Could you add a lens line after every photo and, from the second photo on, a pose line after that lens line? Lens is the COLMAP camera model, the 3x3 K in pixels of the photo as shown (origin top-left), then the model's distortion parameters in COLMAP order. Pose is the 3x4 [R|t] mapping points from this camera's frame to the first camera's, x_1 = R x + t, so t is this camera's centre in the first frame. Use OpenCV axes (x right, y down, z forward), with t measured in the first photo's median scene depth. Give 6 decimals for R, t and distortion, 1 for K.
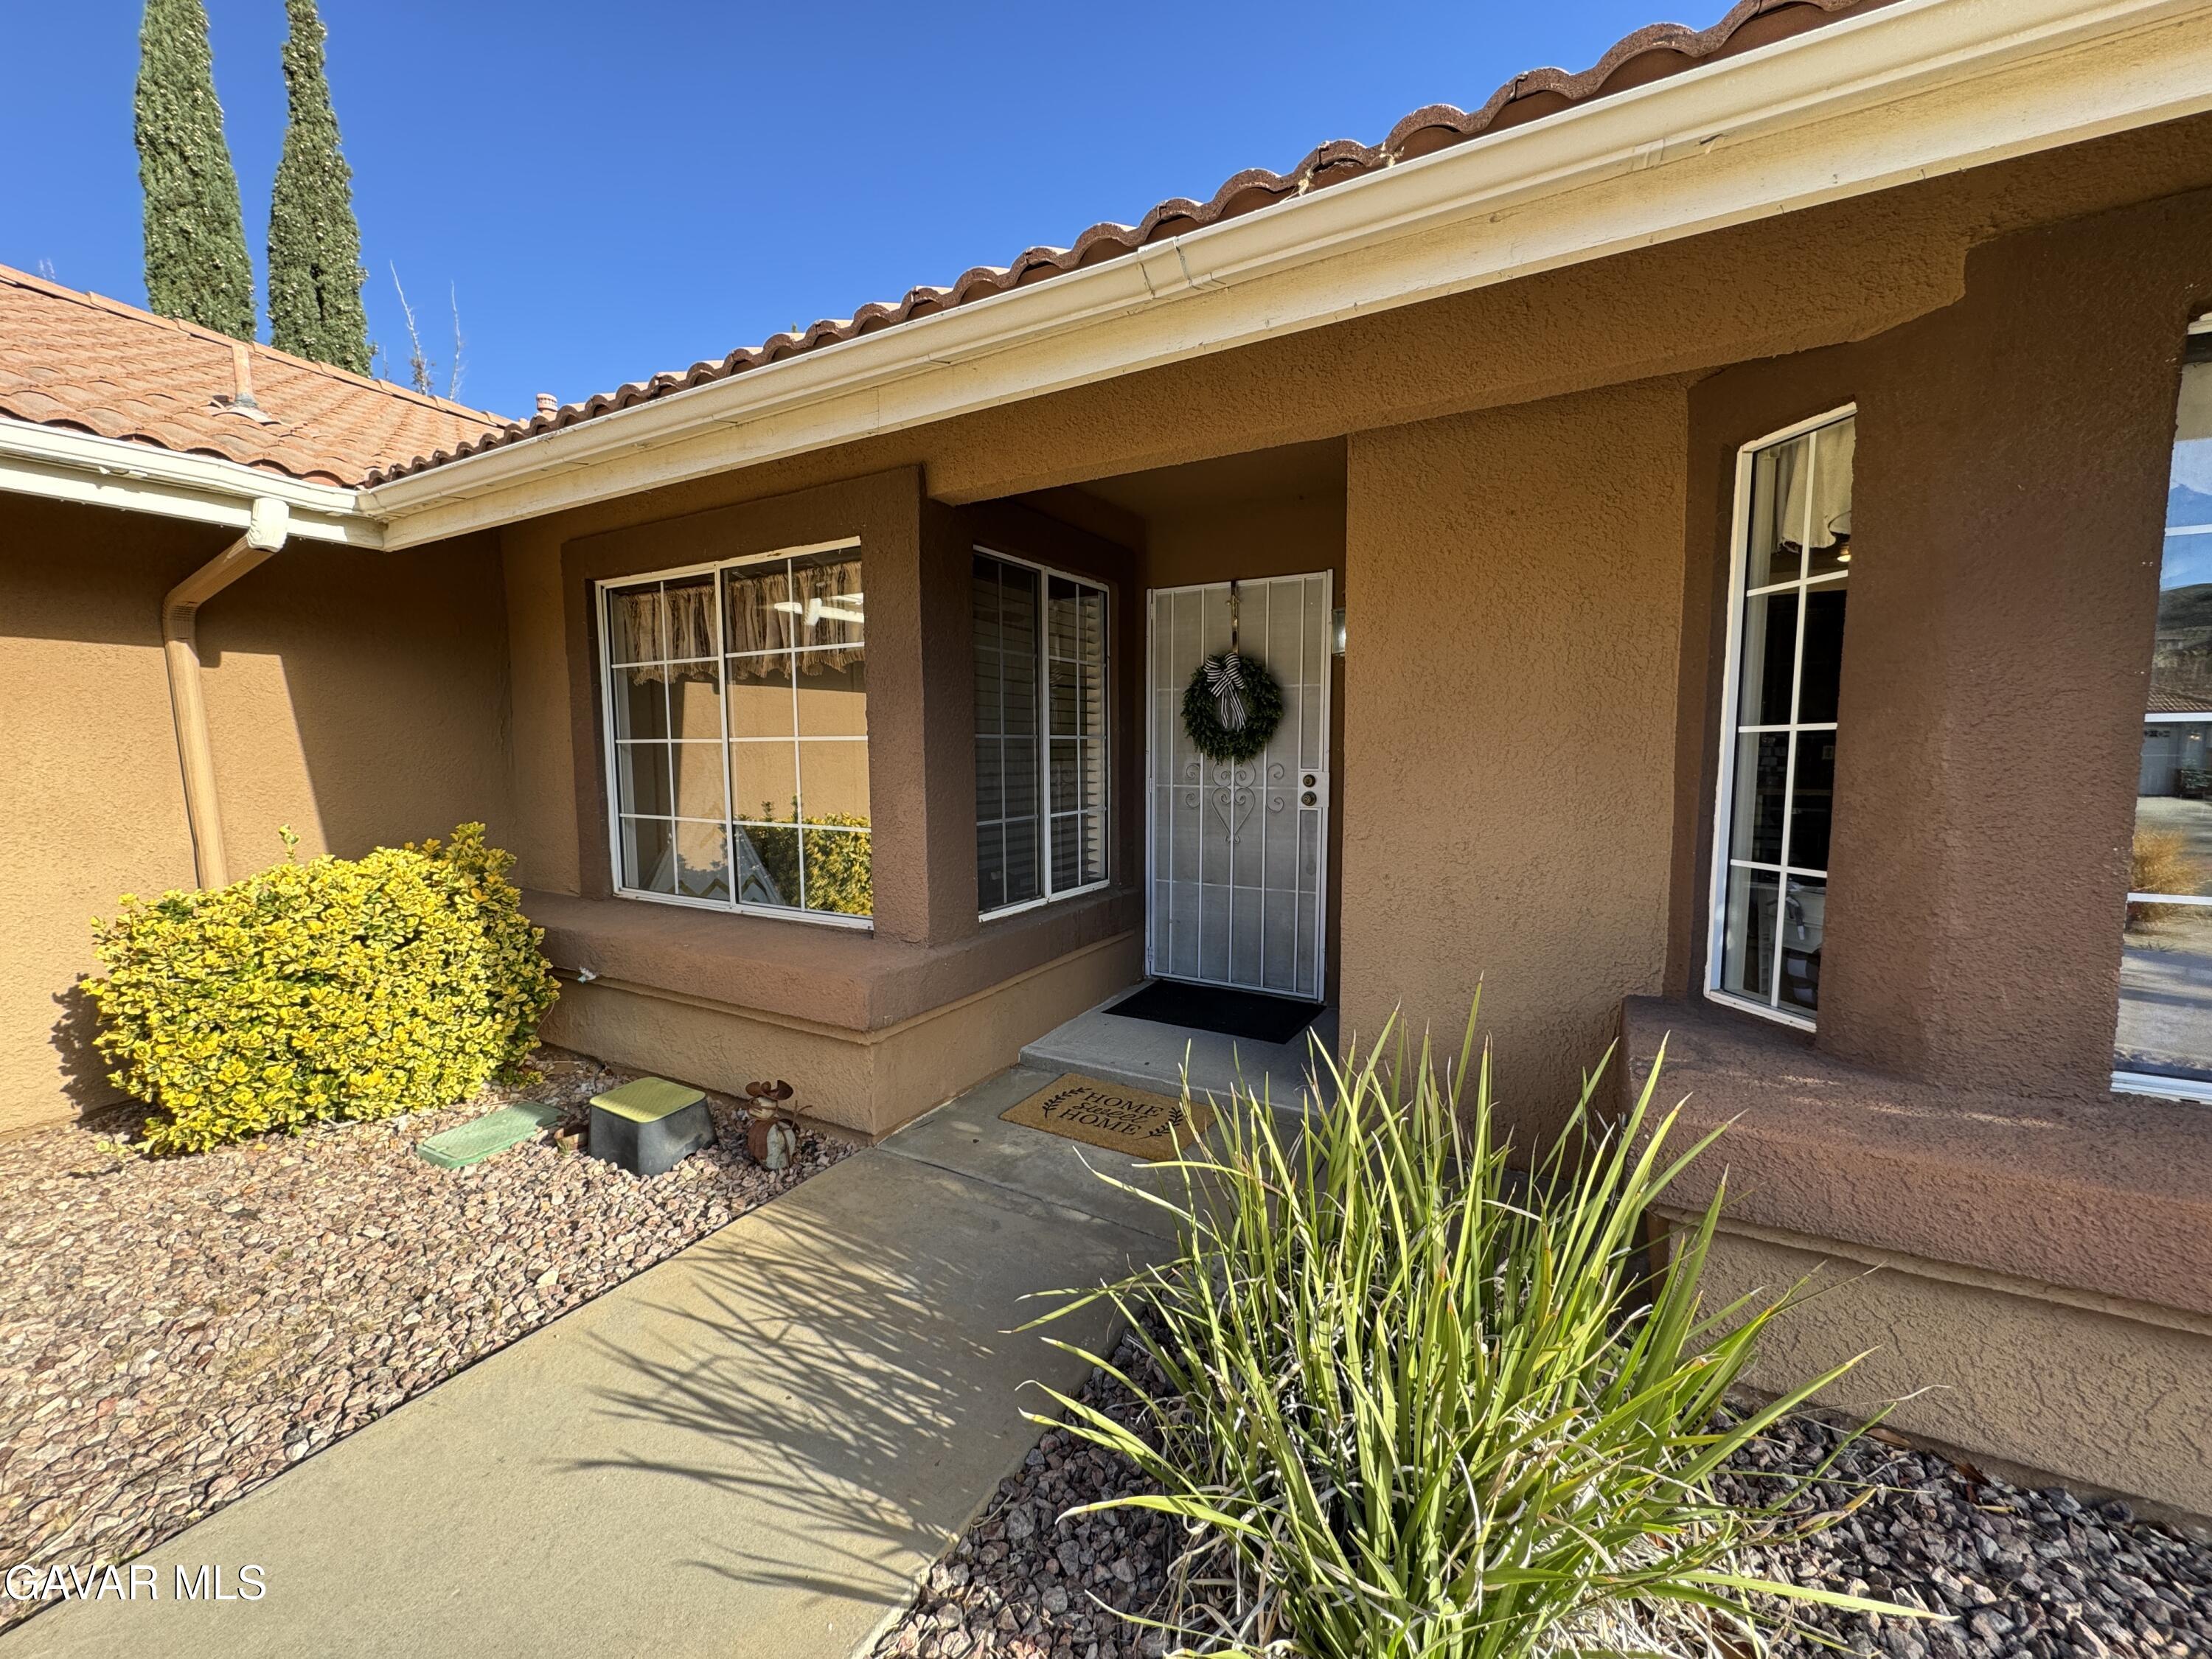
lens RADIAL K [[882.3, 0, 1099.3], [0, 882.3, 832.4], [0, 0, 1]] dist [-0.002001, -0.000031]
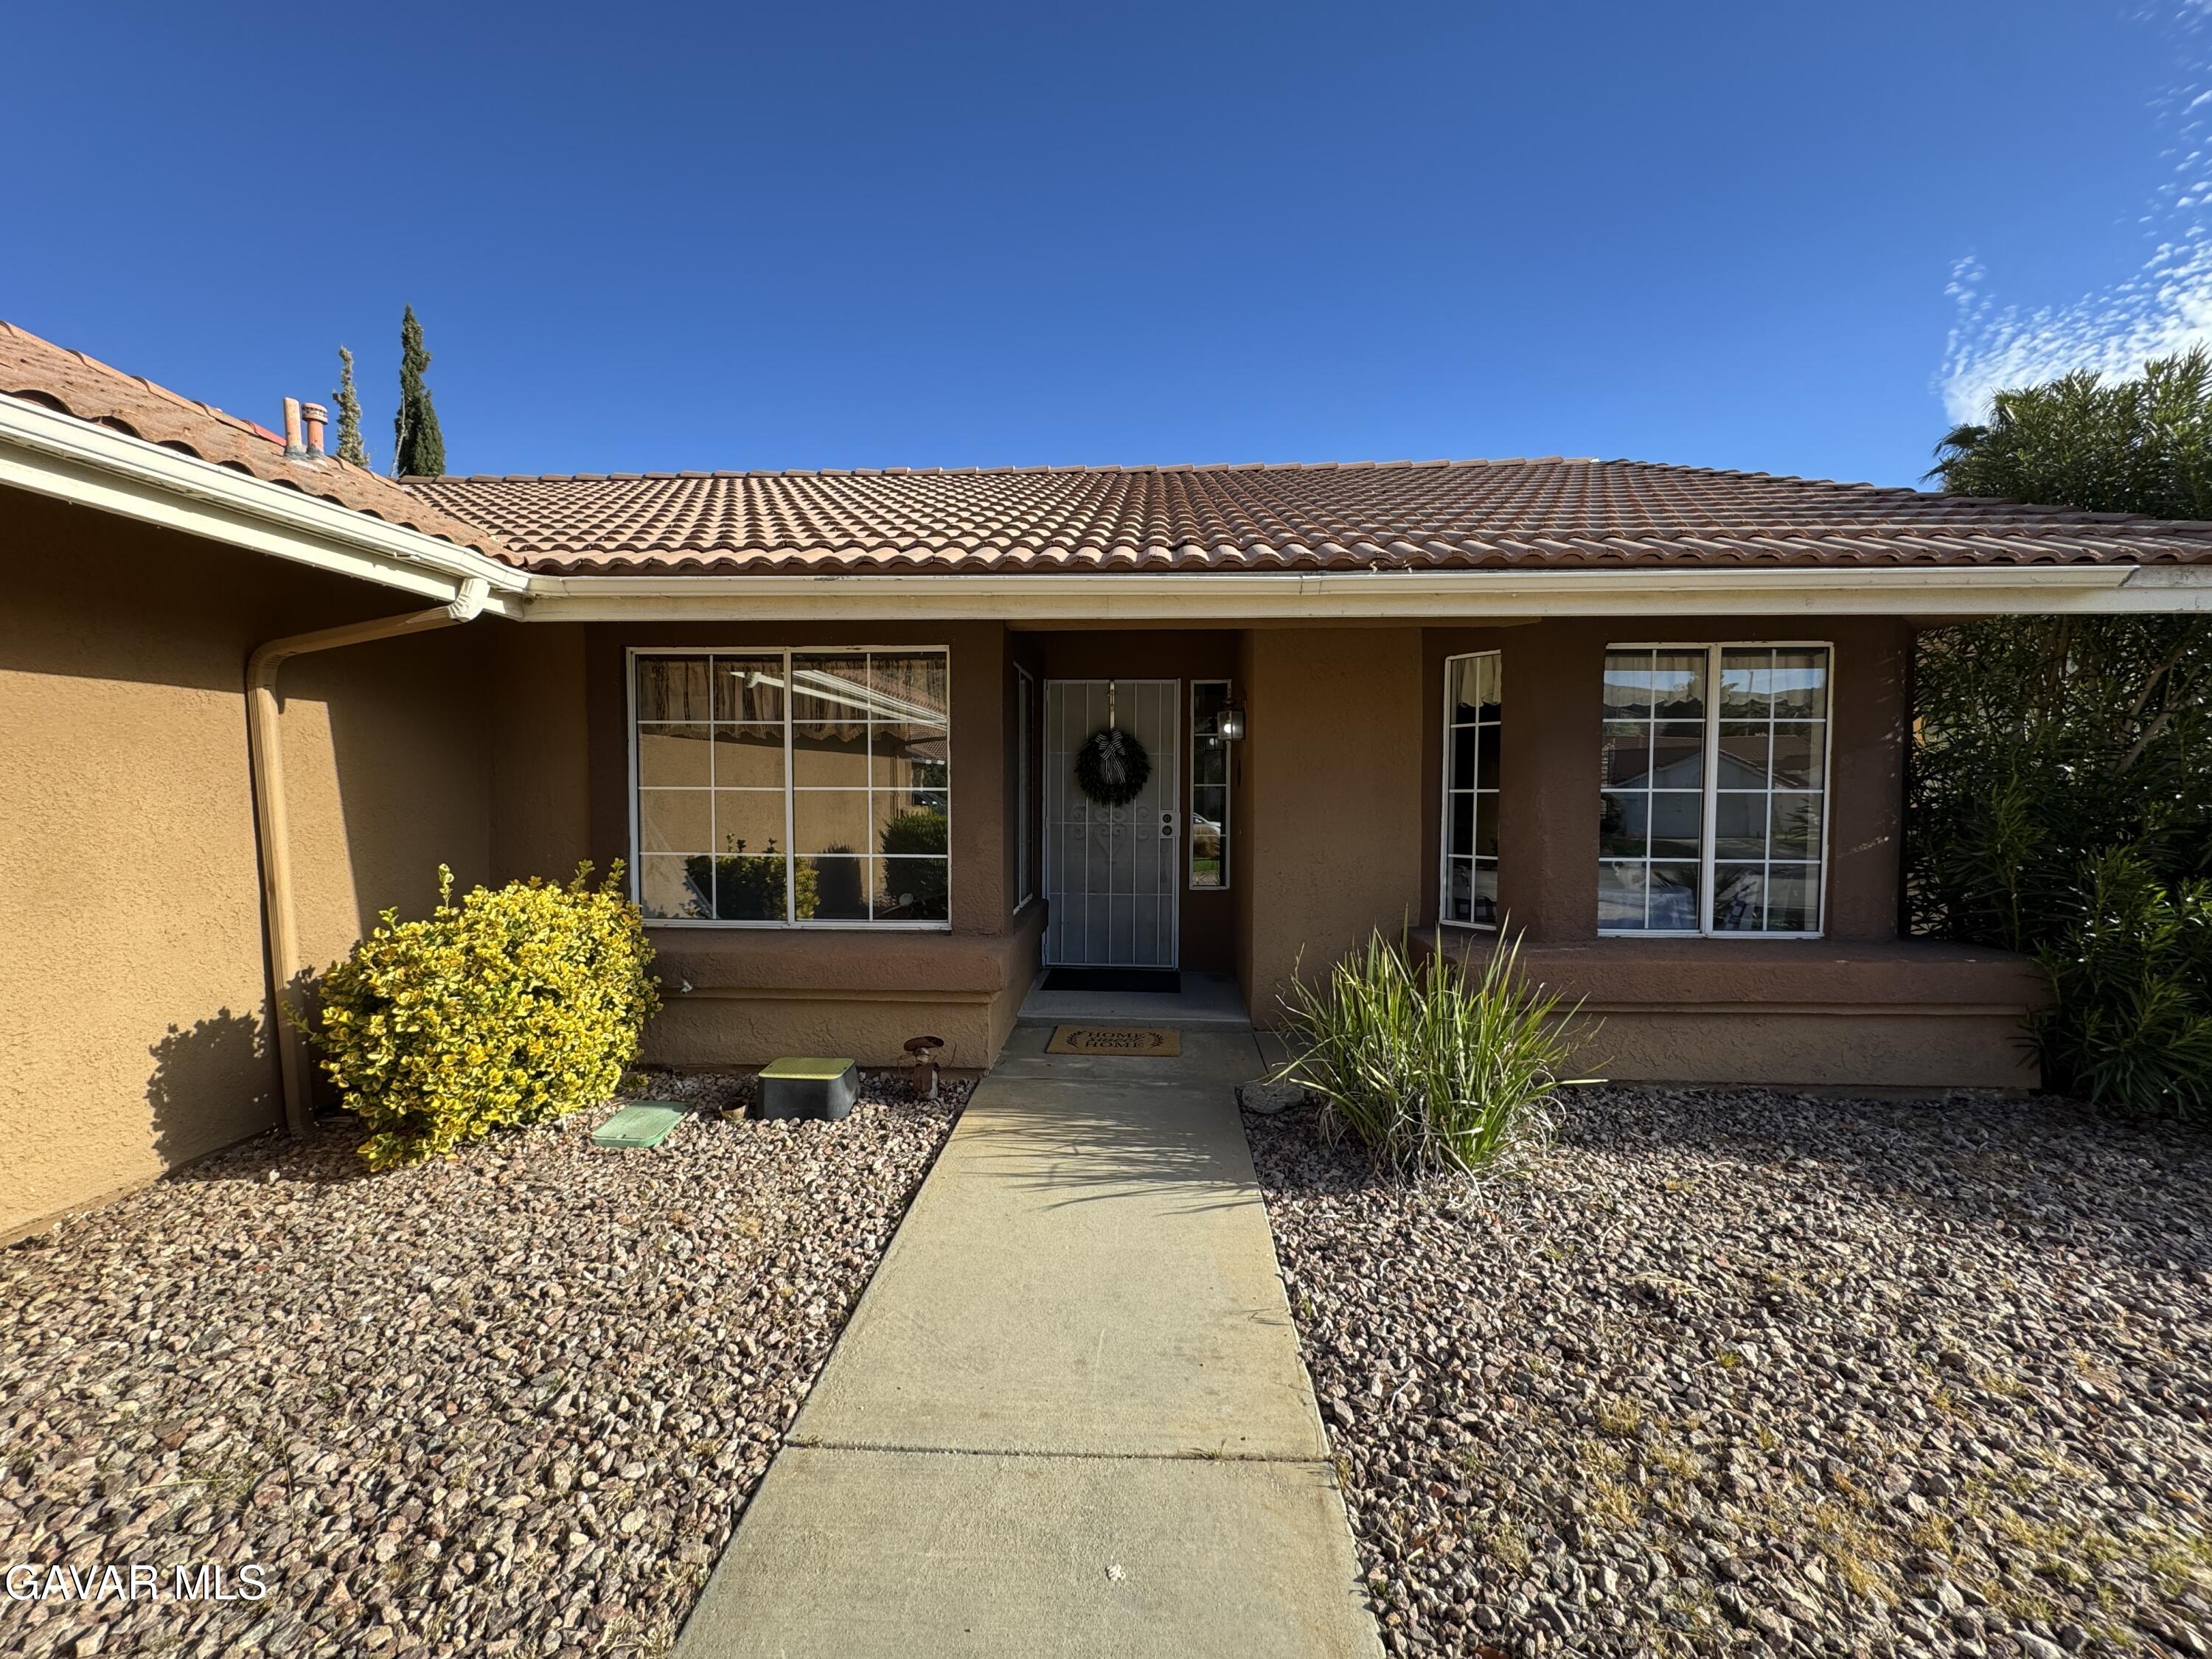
lens RADIAL K [[882.3, 0, 1109.0], [0, 882.3, 826.1], [0, 0, 1]] dist [-0.002001, -0.000031]
pose [[0.892131, -0.011145, 0.451640, -0.682193], [0.034725, 0.998430, -0.043953, 0.020709], [-0.450441, 0.054895, 0.891117, -0.355762]]
